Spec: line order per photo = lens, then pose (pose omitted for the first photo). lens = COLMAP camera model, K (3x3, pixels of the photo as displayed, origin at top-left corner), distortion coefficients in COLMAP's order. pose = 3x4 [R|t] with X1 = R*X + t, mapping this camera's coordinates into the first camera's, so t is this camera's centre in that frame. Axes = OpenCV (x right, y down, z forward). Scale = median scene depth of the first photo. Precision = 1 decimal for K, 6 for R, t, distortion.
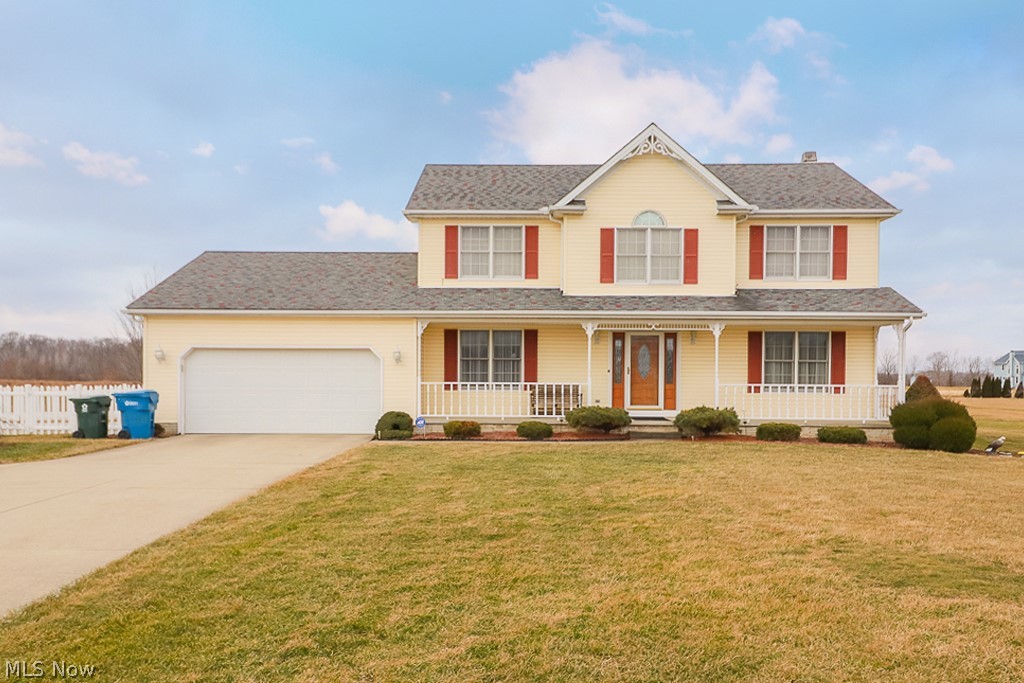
lens RADIAL K [[860.8, 0, 512.0], [0, 860.8, 296.6], [0, 0, 1]] dist [0.031165, 0.001152]
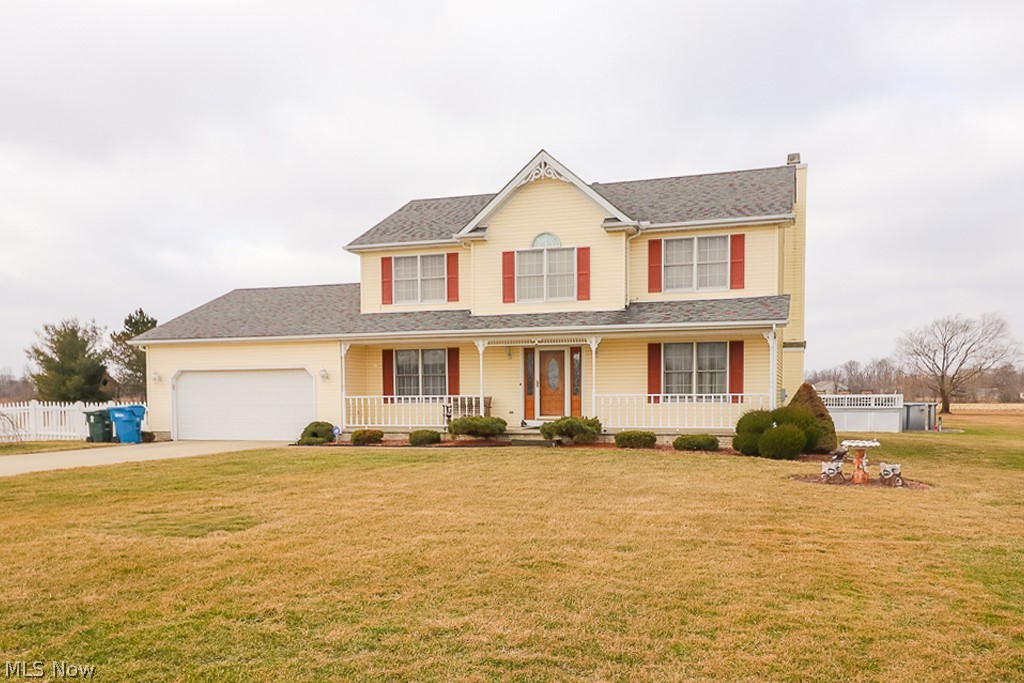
lens RADIAL K [[849.1, 0, 512.0], [0, 849.1, 341.5], [0, 0, 1]] dist [0.002542, 0.001559]
pose [[0.954756, -0.030511, -0.295821, 0.421221], [0.041160, 0.998707, 0.029835, 0.001309], [0.294528, -0.040661, 0.954777, -0.015148]]
